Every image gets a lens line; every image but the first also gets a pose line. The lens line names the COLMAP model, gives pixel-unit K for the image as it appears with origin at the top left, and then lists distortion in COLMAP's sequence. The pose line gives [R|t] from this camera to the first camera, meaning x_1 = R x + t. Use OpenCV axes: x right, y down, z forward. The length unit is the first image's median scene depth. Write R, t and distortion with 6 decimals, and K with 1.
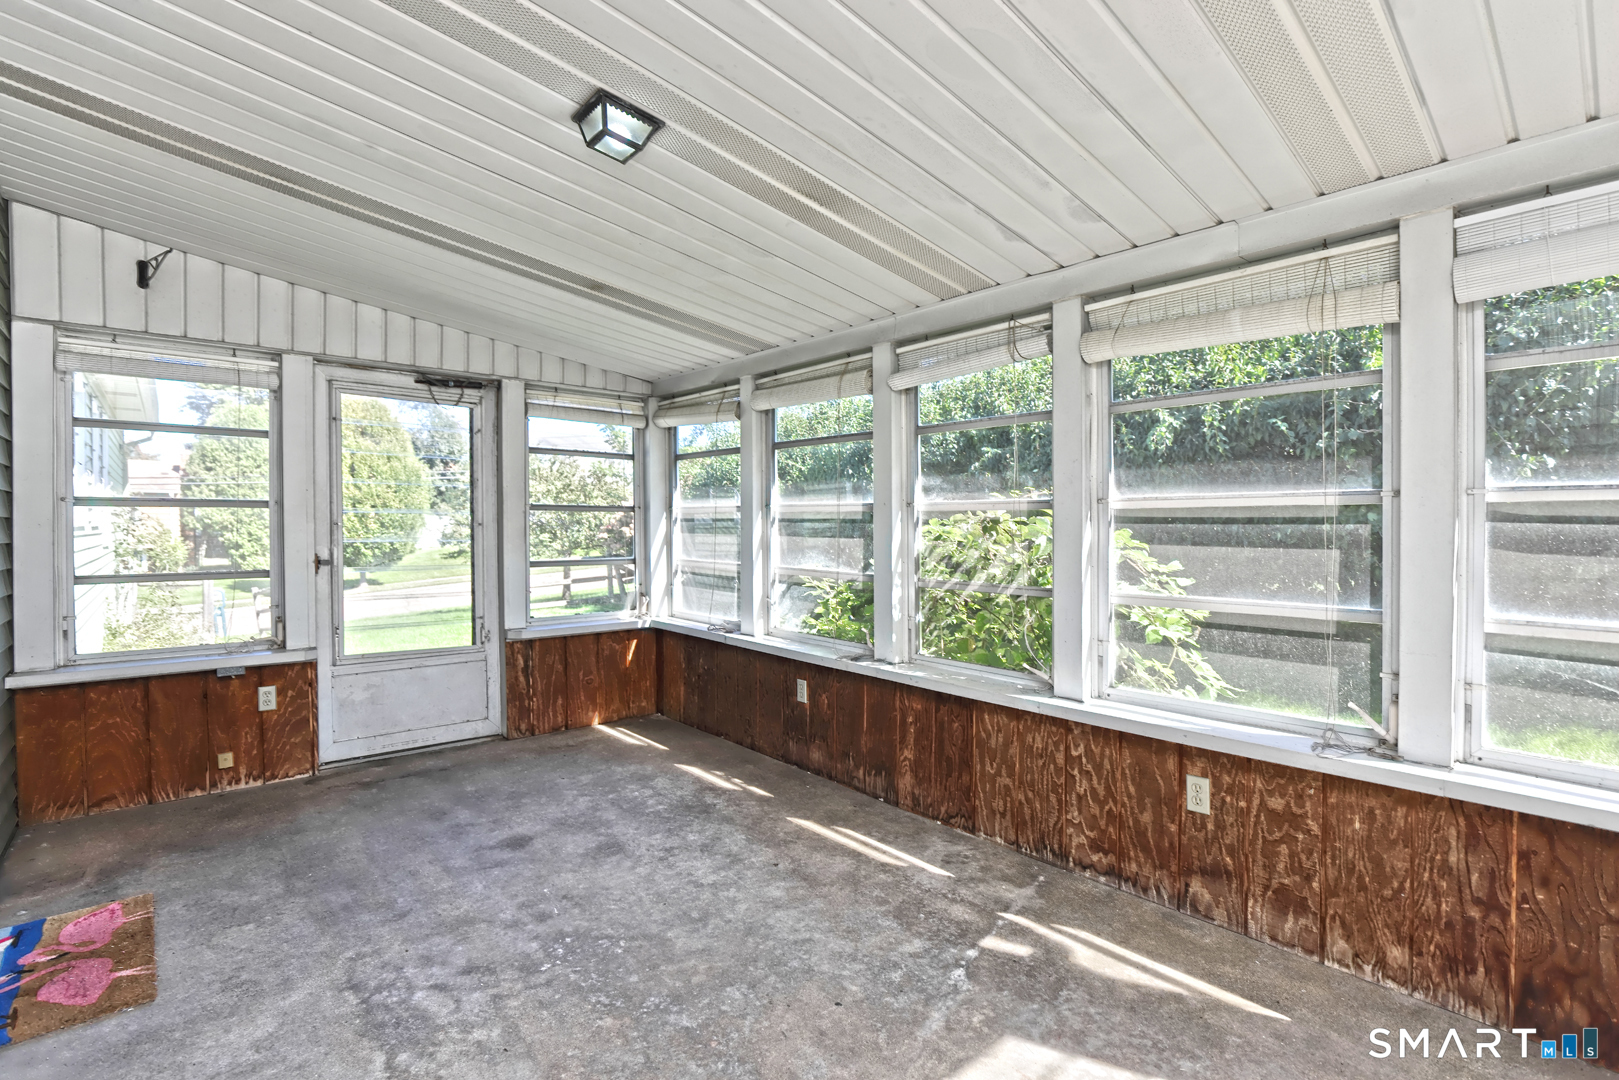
lens RADIAL K [[773.1, 0, 809.6], [0, 773.1, 512.2], [0, 0, 1]] dist [-0.037582, 0.011704]
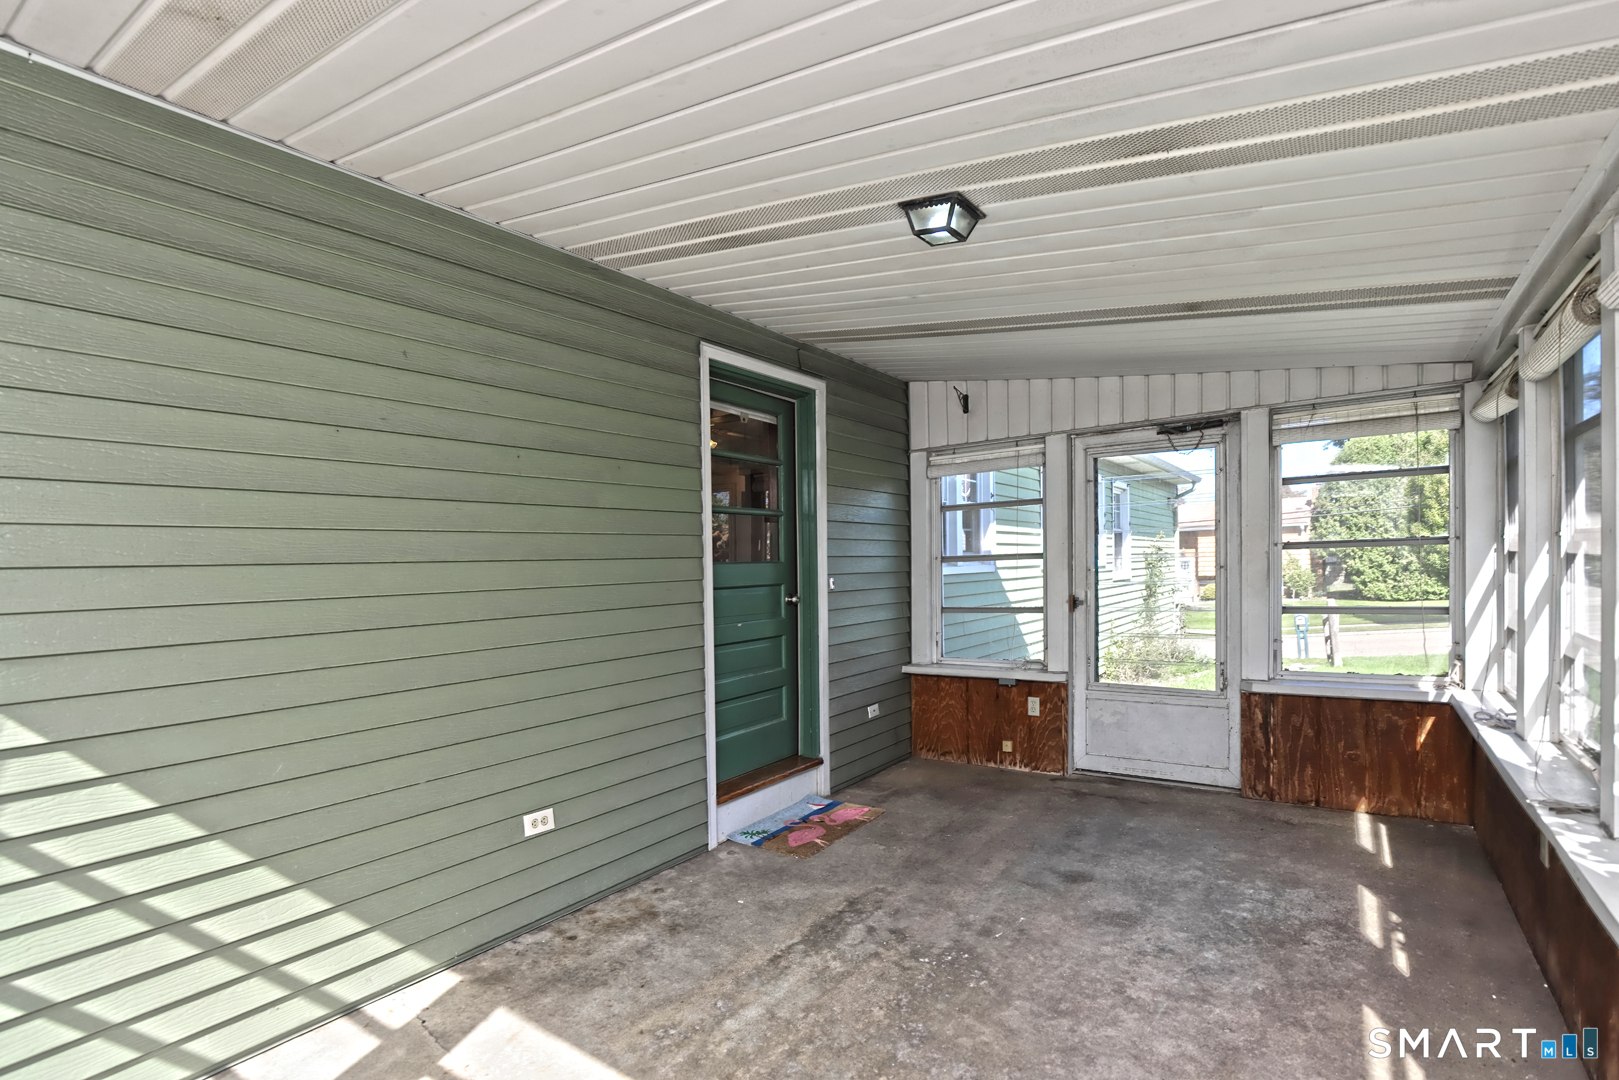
lens RADIAL K [[744.2, 0, 809.9], [0, 744.2, 545.9], [0, 0, 1]] dist [-0.020424, 0.000176]
pose [[0.231860, -0.038161, -0.972000, 0.428752], [0.049542, 0.998397, -0.027379, -0.012678], [0.971487, -0.041807, 0.233379, 0.334093]]
